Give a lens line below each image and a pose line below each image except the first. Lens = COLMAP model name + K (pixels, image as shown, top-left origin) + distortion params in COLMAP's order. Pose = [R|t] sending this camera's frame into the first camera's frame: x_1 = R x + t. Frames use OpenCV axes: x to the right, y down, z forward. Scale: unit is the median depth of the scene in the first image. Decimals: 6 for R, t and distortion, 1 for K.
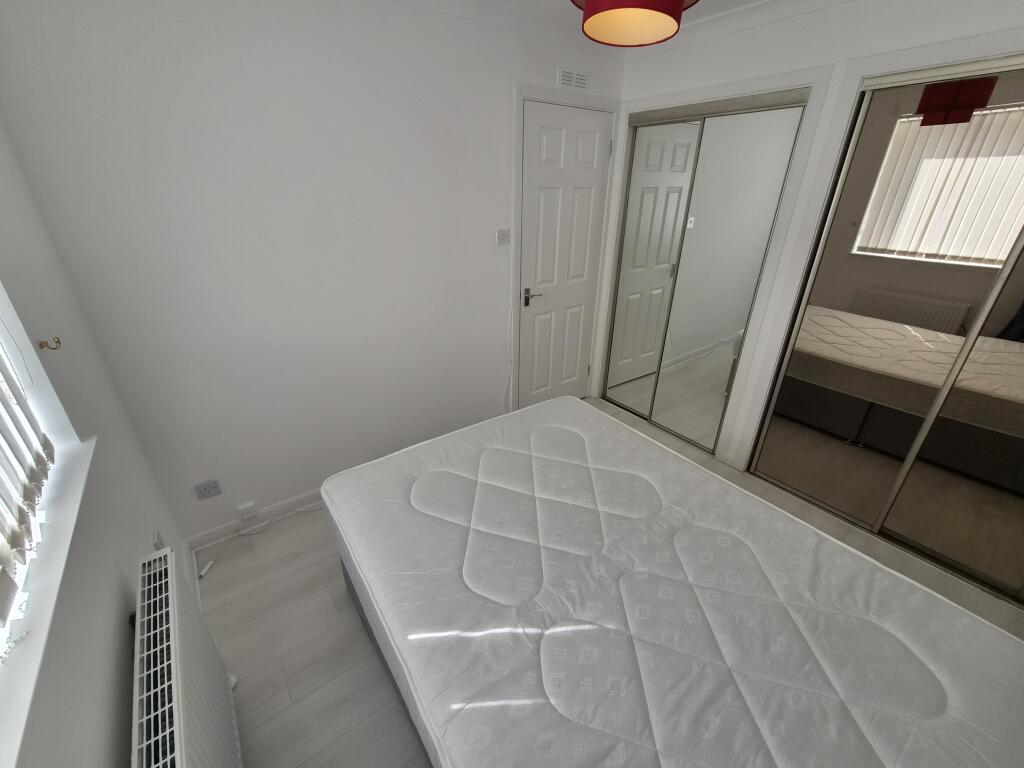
lens RADIAL K [[422.3, 0, 510.0], [0, 422.3, 380.6], [0, 0, 1]] dist [0.009193, -0.000147]
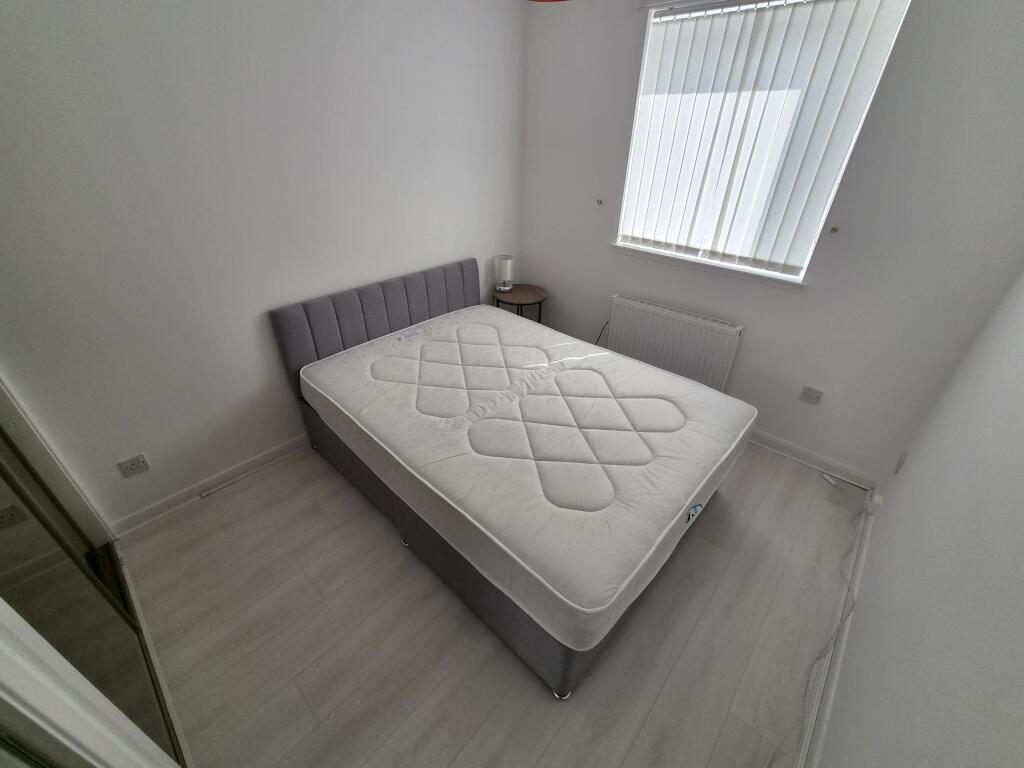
lens RADIAL K [[422.3, 0, 510.0], [0, 422.3, 380.6], [0, 0, 1]] dist [0.009193, -0.000147]
pose [[-0.984541, 0.070805, -0.160203, 0.255932], [-0.095900, 0.547457, 0.831321, -0.445810], [0.146566, 0.833833, -0.532204, 0.920292]]
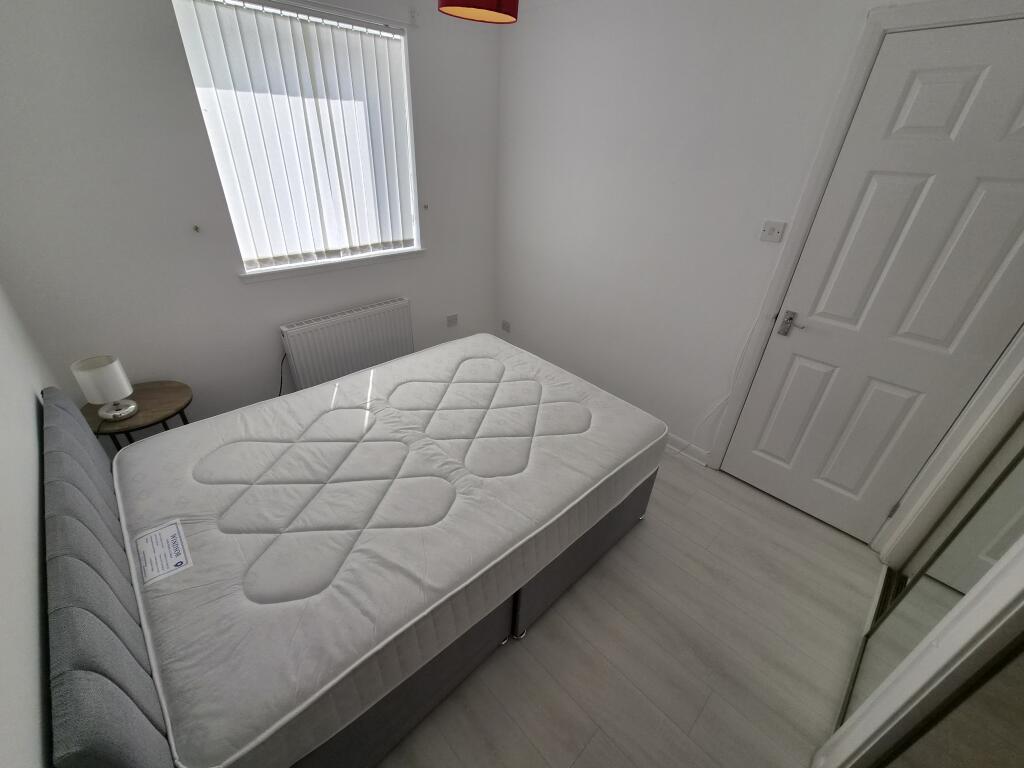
lens RADIAL K [[422.3, 0, 510.0], [0, 422.3, 380.6], [0, 0, 1]] dist [0.009193, -0.000147]
pose [[0.115818, 0.489306, -0.864388, 0.686337], [-0.460806, 0.797395, 0.389640, -0.190441], [0.879911, 0.353188, 0.317828, 0.397801]]
